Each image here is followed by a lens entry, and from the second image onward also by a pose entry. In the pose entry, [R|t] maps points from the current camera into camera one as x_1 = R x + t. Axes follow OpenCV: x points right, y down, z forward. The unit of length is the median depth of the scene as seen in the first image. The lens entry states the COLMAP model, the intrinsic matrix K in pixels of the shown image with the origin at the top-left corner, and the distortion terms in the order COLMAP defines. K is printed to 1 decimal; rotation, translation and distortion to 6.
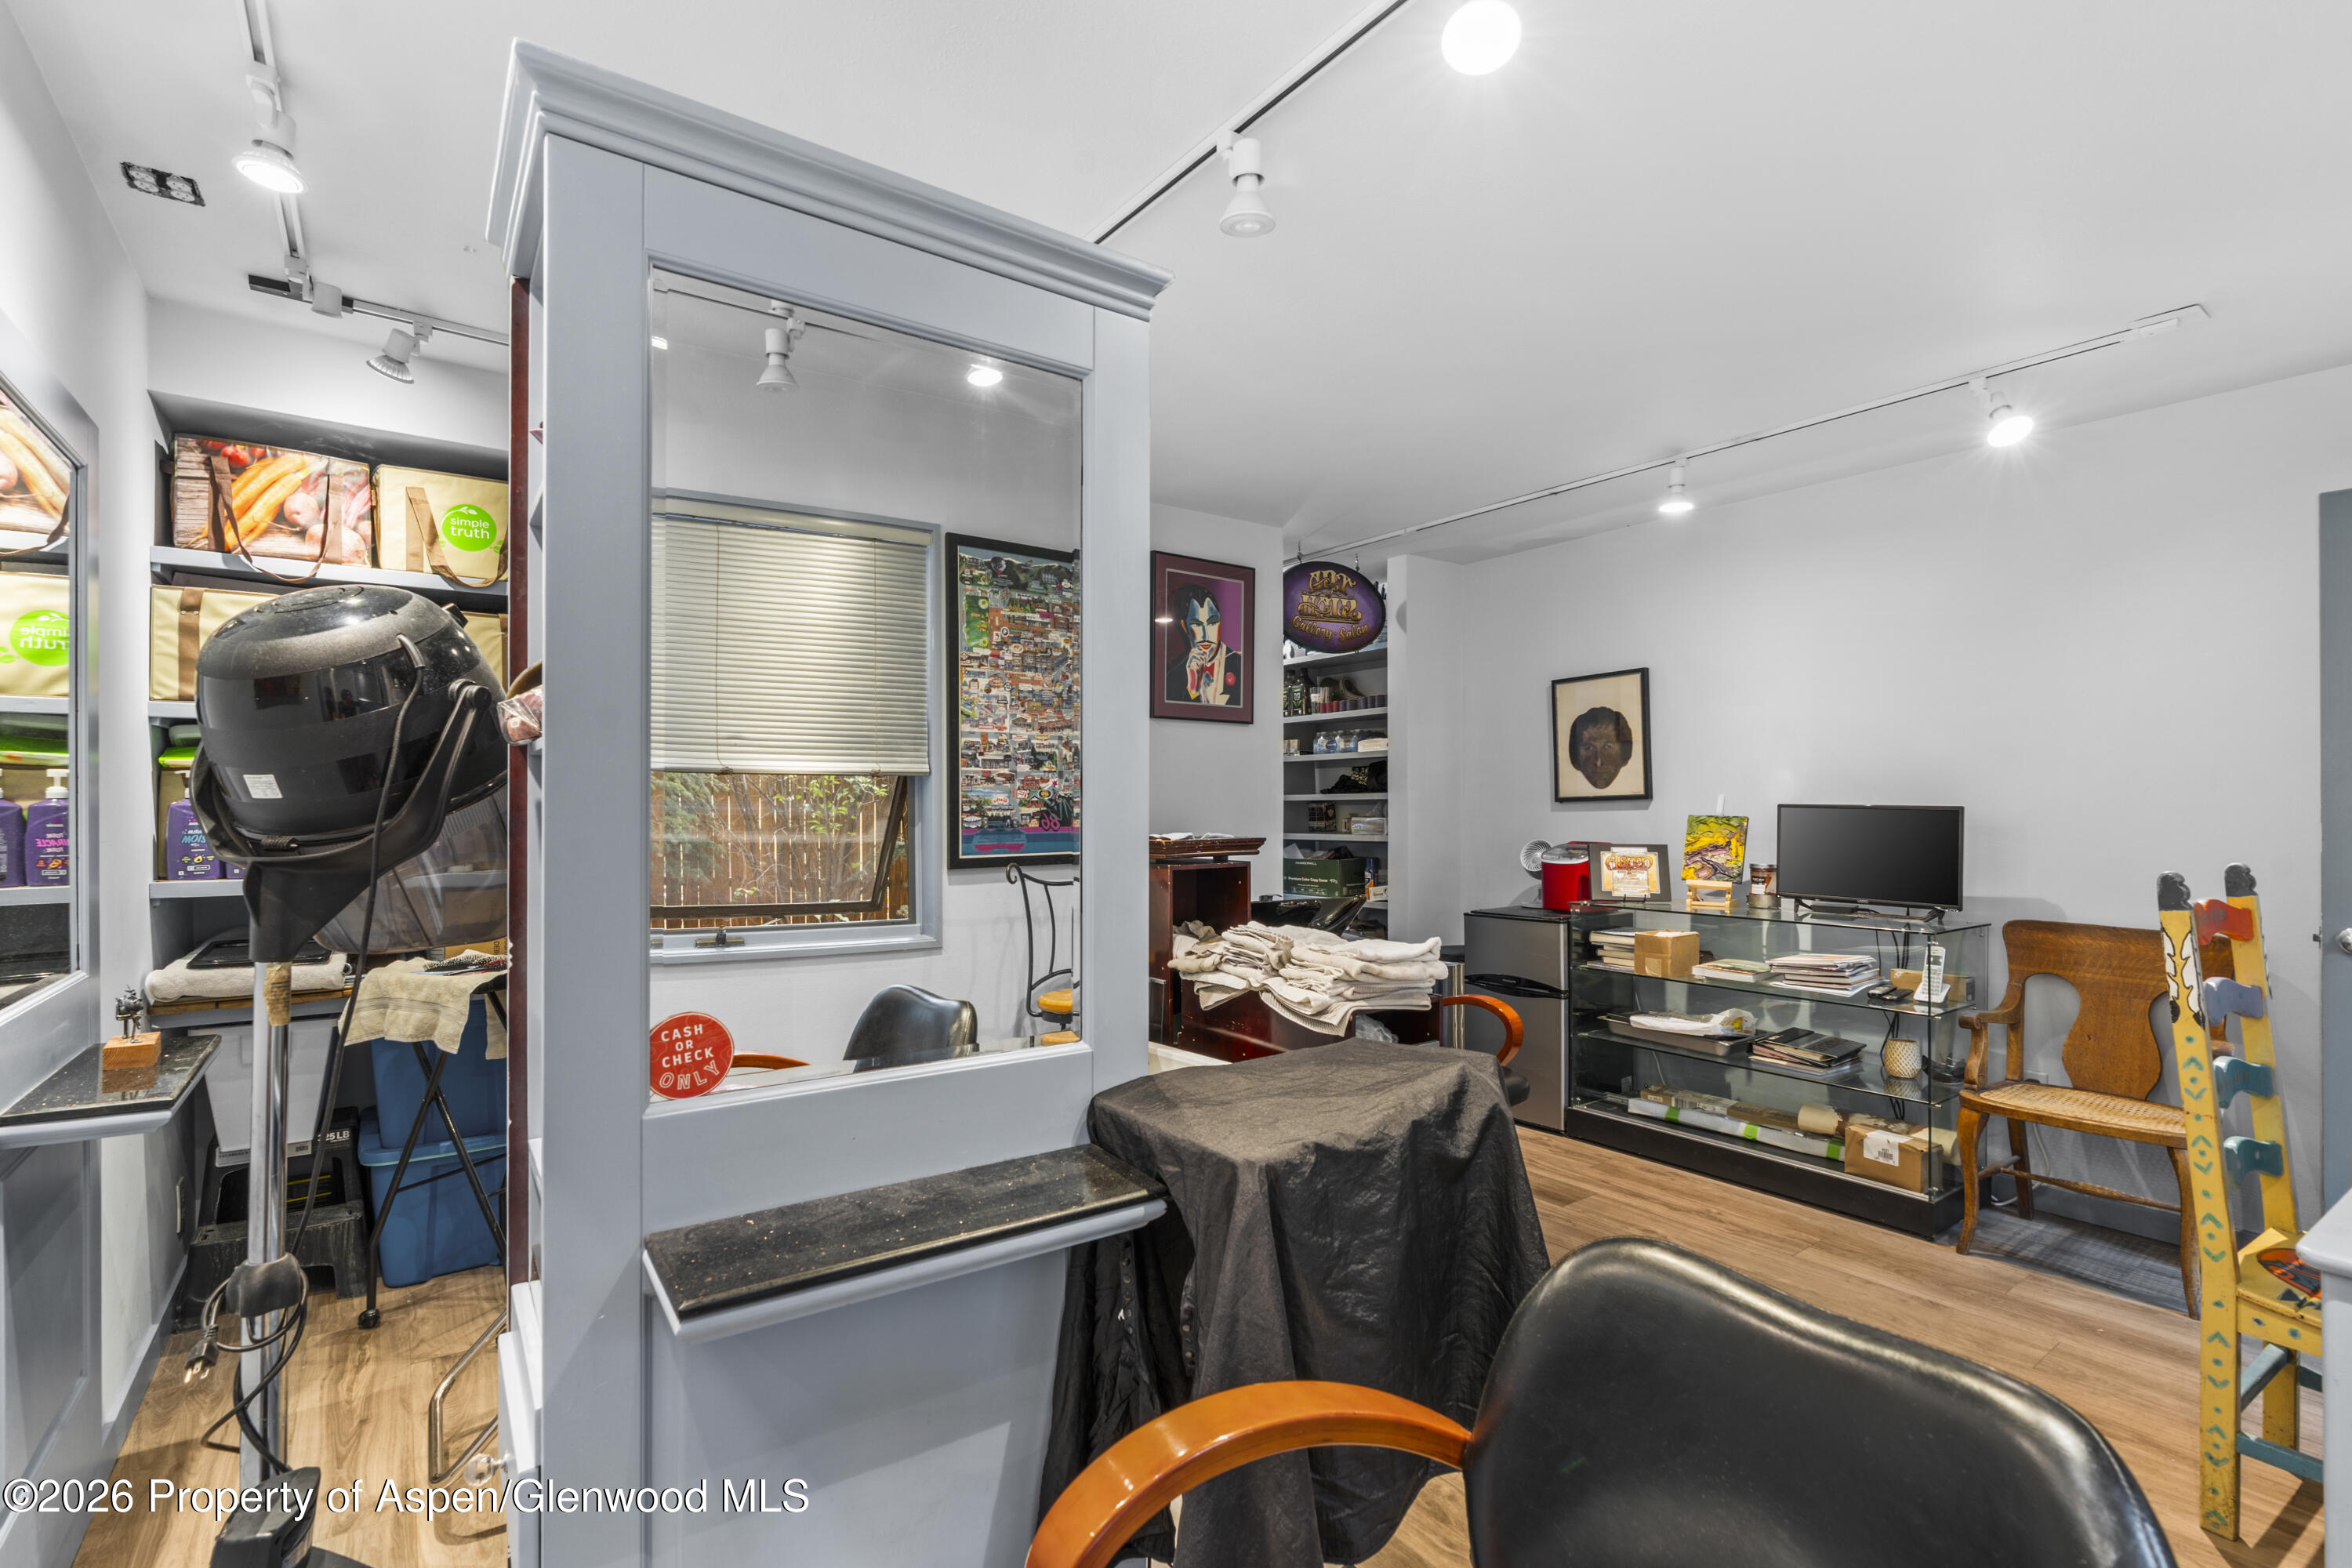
lens RADIAL K [[1060.1, 0, 1171.7], [0, 1060.1, 785.9], [0, 0, 1]] dist [-0.007554, 0.000908]
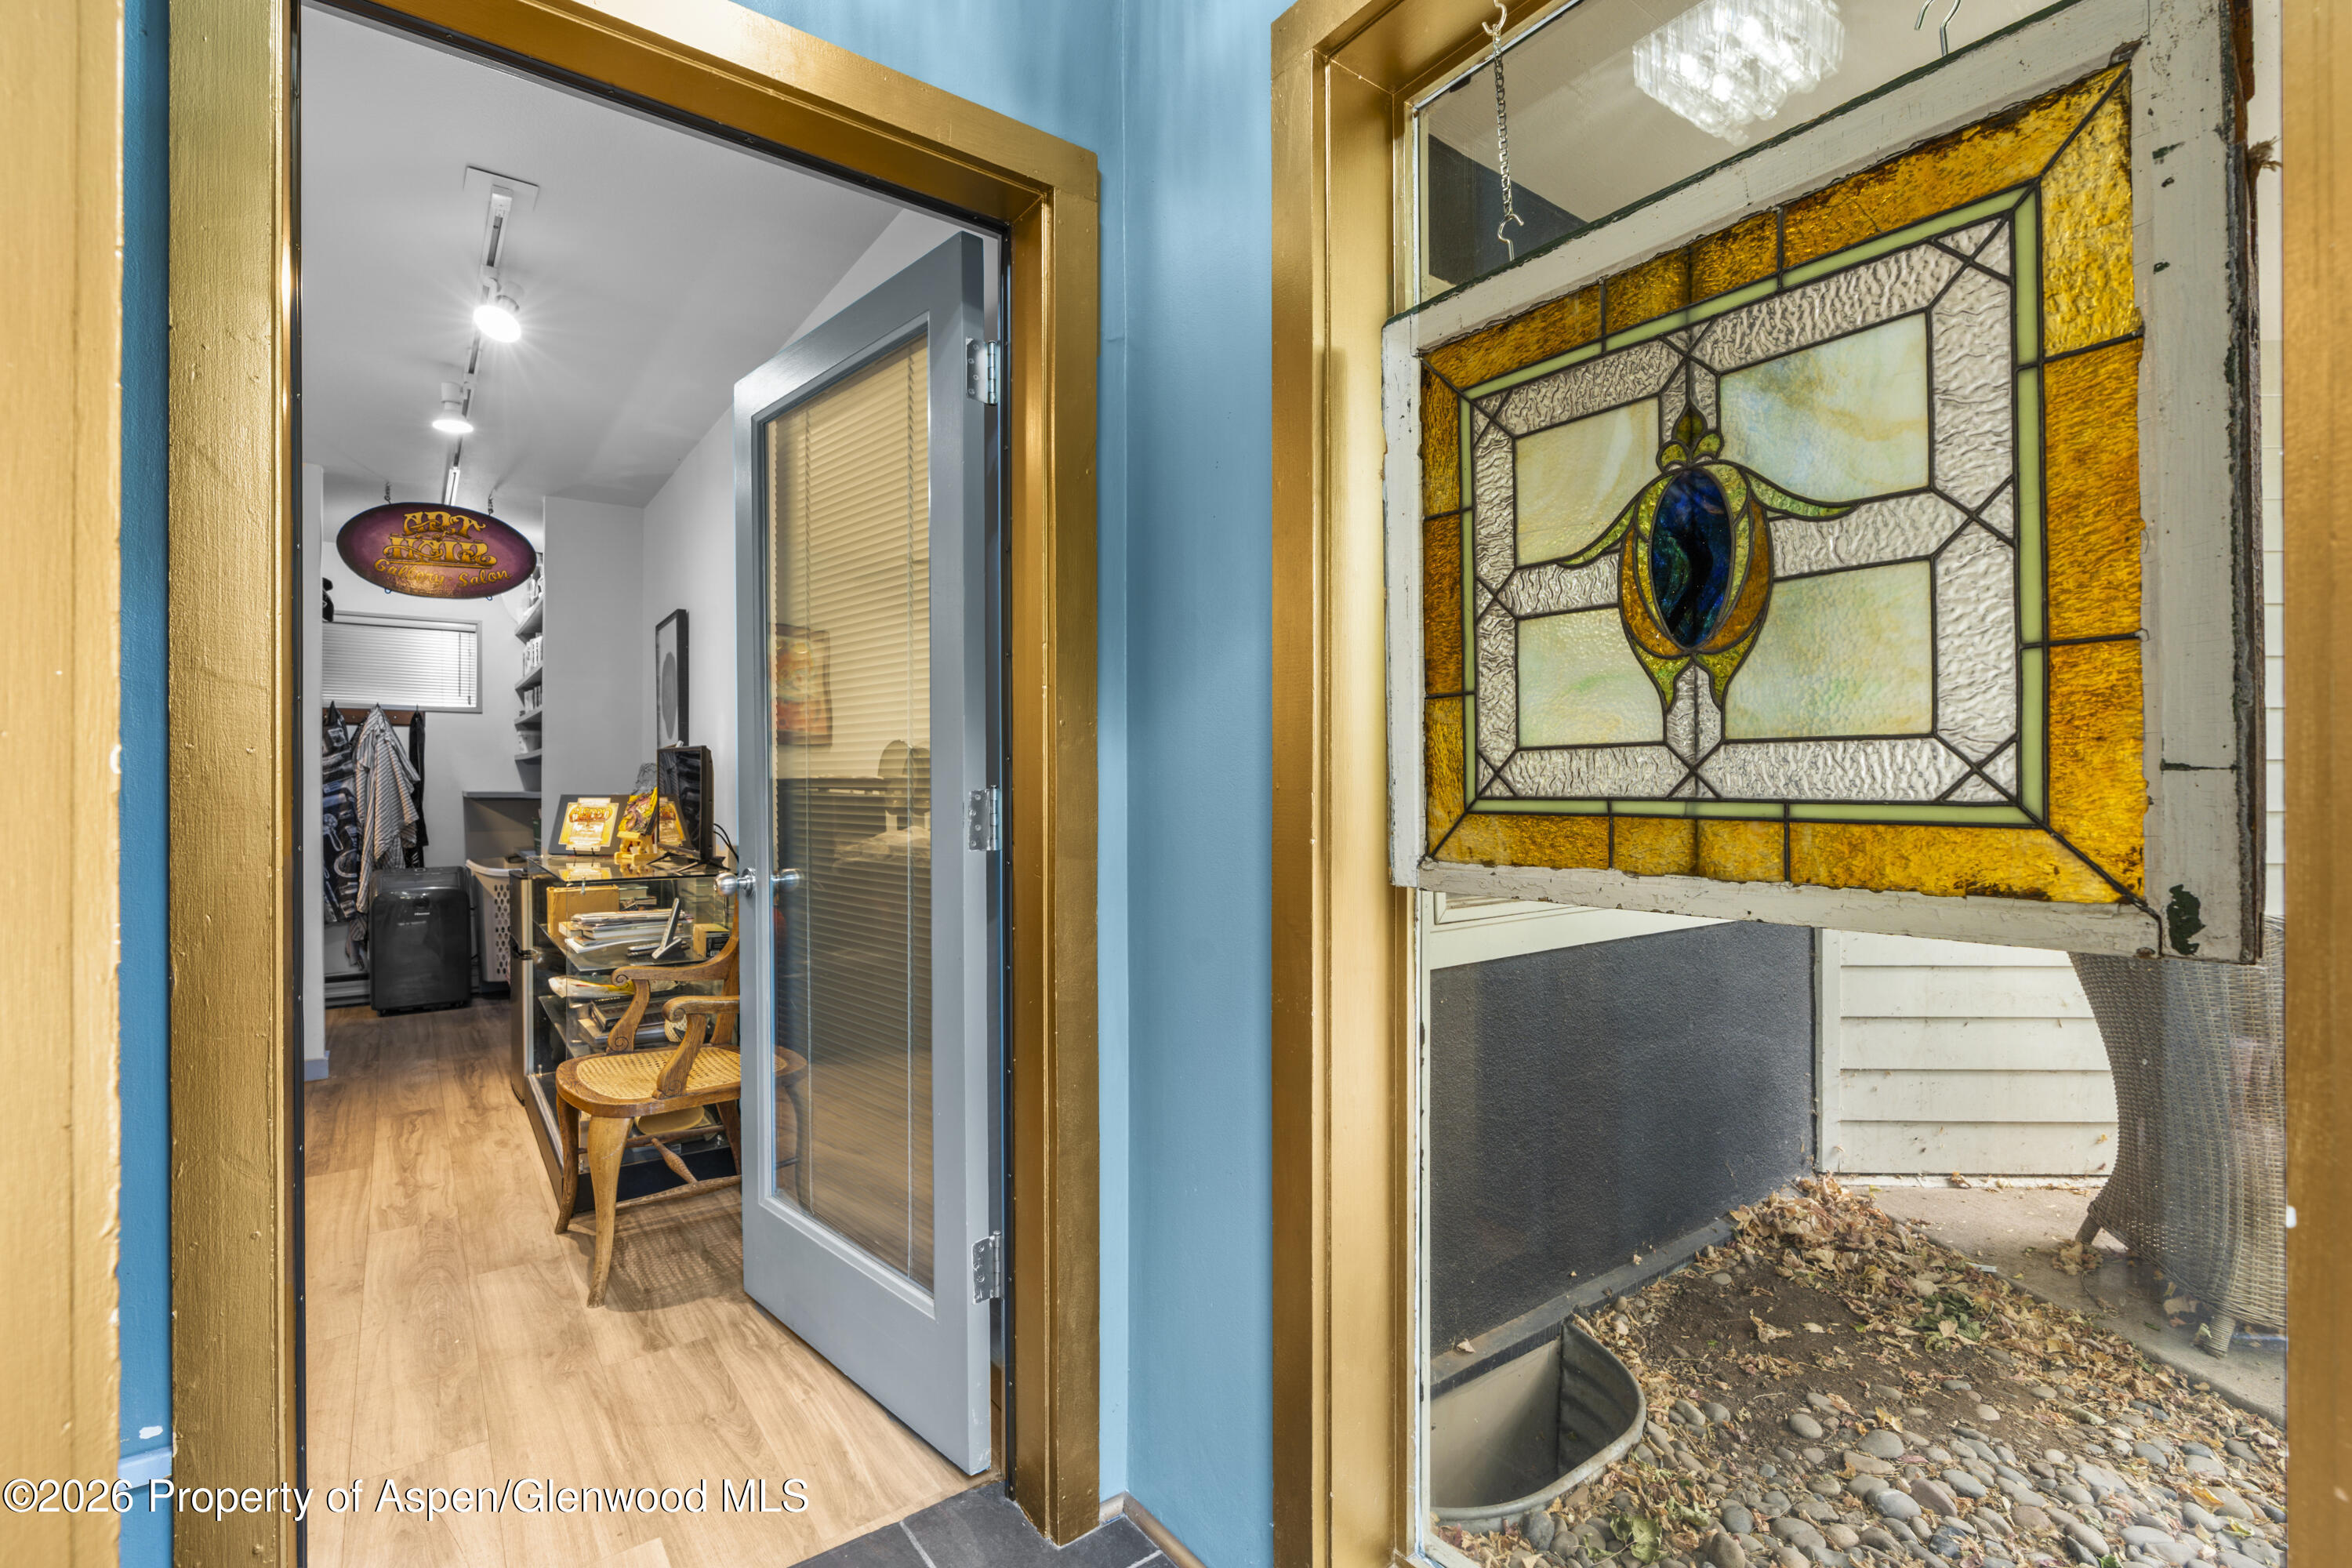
lens RADIAL K [[1060.1, 0, 1175.2], [0, 1060.1, 774.4], [0, 0, 1]] dist [-0.007554, 0.000908]
pose [[0.999965, -0.006197, 0.005687, 0.918225], [0.006211, 0.999978, -0.002480, 0.042189], [-0.005671, 0.002515, 0.999981, 0.065555]]
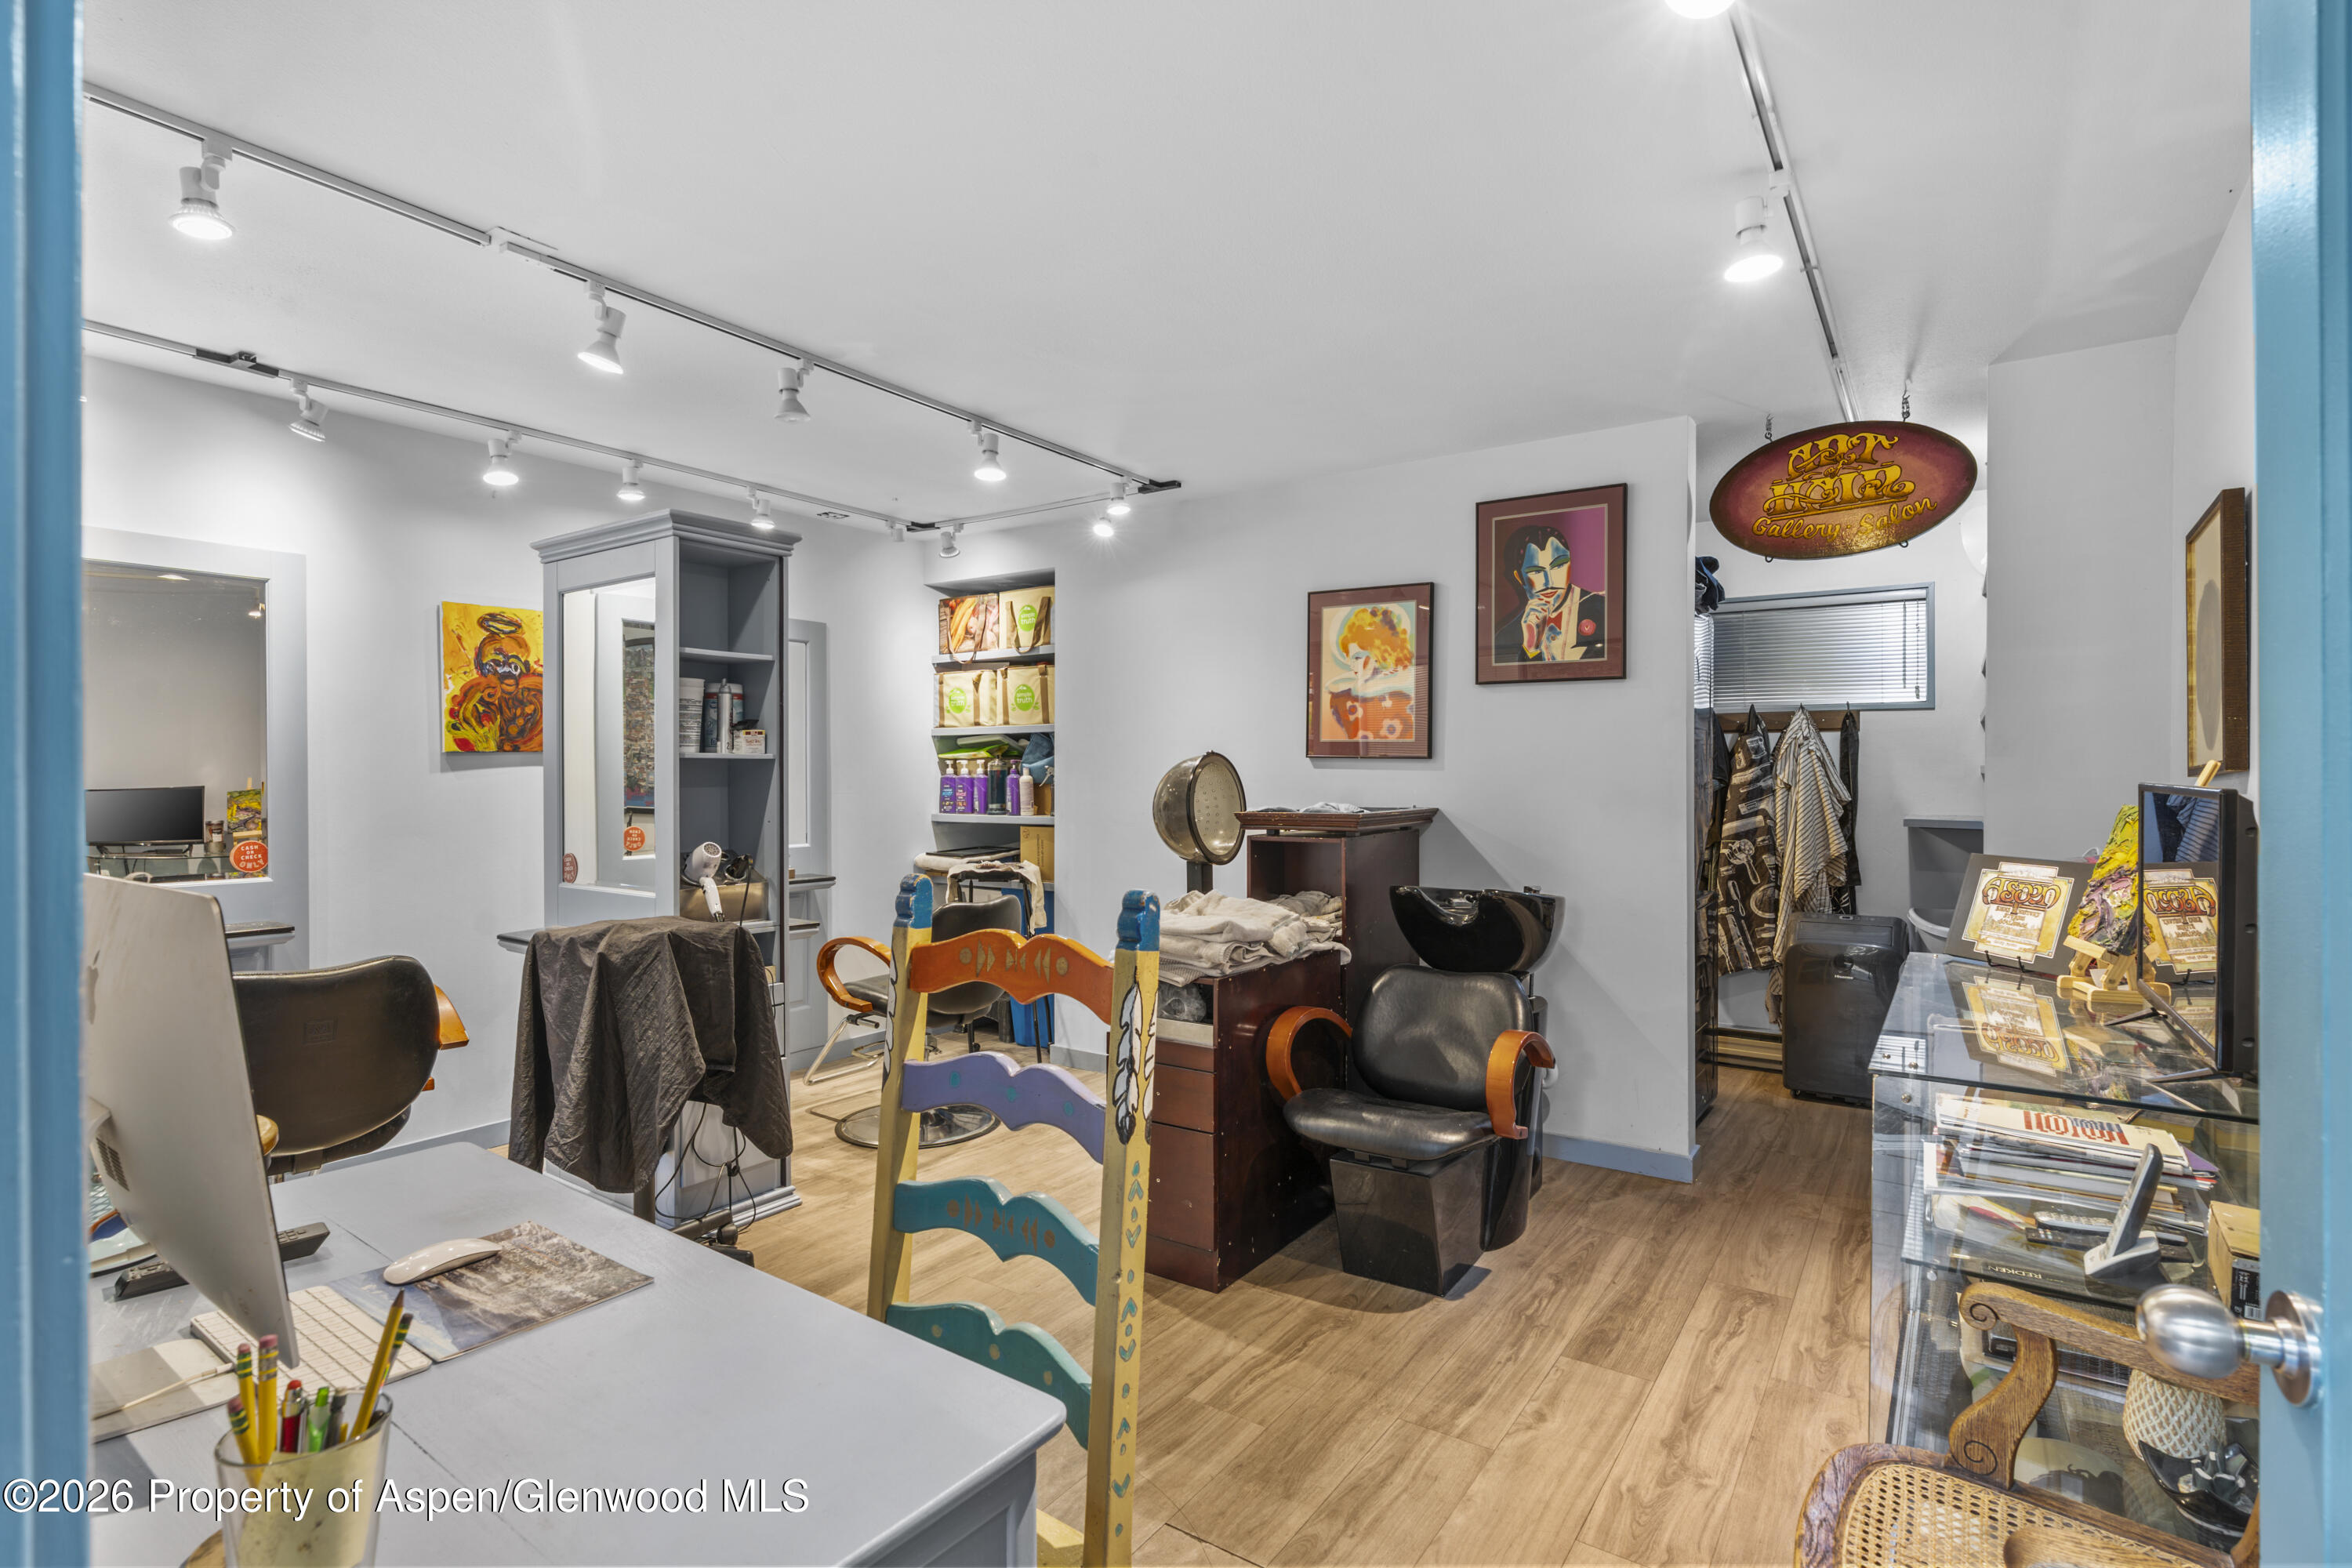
lens RADIAL K [[1123.6, 0, 1168.3], [0, 1123.6, 781.4], [0, 0, 1]] dist [-0.004659, -0.000927]
pose [[0.320582, 0.002482, -0.947217, 0.796265], [0.006030, 0.999971, 0.004661, 0.012766], [0.947201, -0.007206, 0.320558, 0.422073]]
